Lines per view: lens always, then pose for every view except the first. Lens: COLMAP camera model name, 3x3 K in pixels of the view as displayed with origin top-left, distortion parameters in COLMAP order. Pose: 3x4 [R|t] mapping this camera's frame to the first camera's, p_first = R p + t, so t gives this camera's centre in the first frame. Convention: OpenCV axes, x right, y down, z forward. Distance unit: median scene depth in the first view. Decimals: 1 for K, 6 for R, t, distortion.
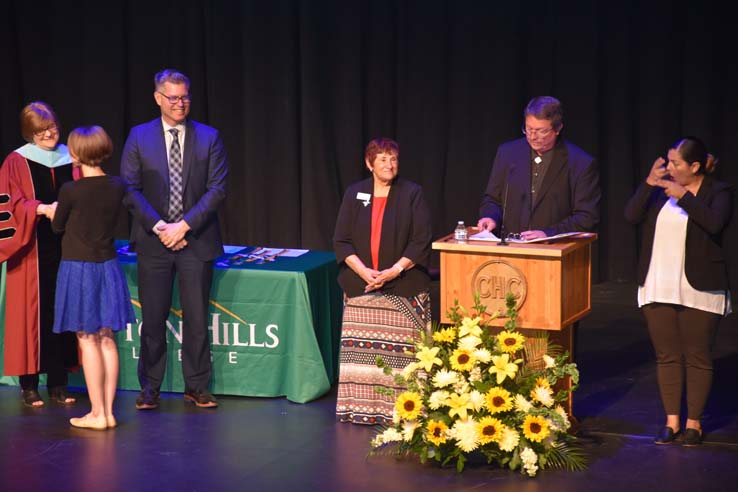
lens RADIAL K [[3719.5, 0, 365.0], [0, 3719.5, 246.8], [0, 0, 1]] dist [2.028049, 0.000000]
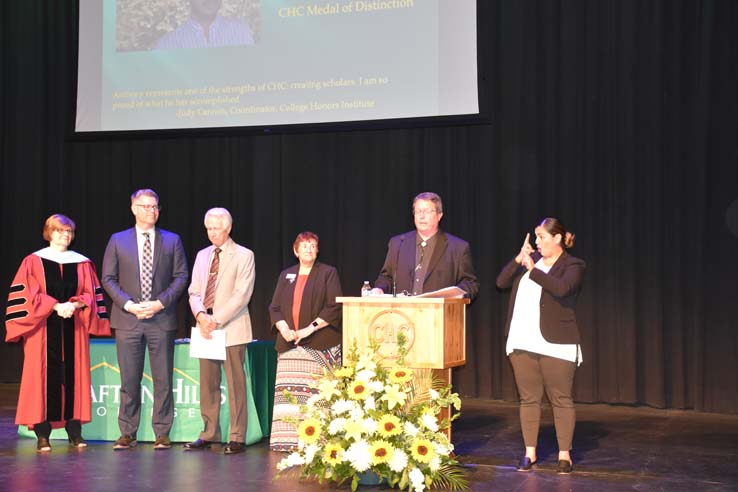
lens RADIAL K [[1105.8, 0, 386.1], [0, 1105.8, 228.6], [0, 0, 1]] dist [0.151573, 0.000000]
pose [[0.999958, 0.000313, 0.009156, 0.030873], [0.001631, 0.977373, -0.211516, 0.052582], [-0.009015, 0.211522, 0.977332, 0.647203]]
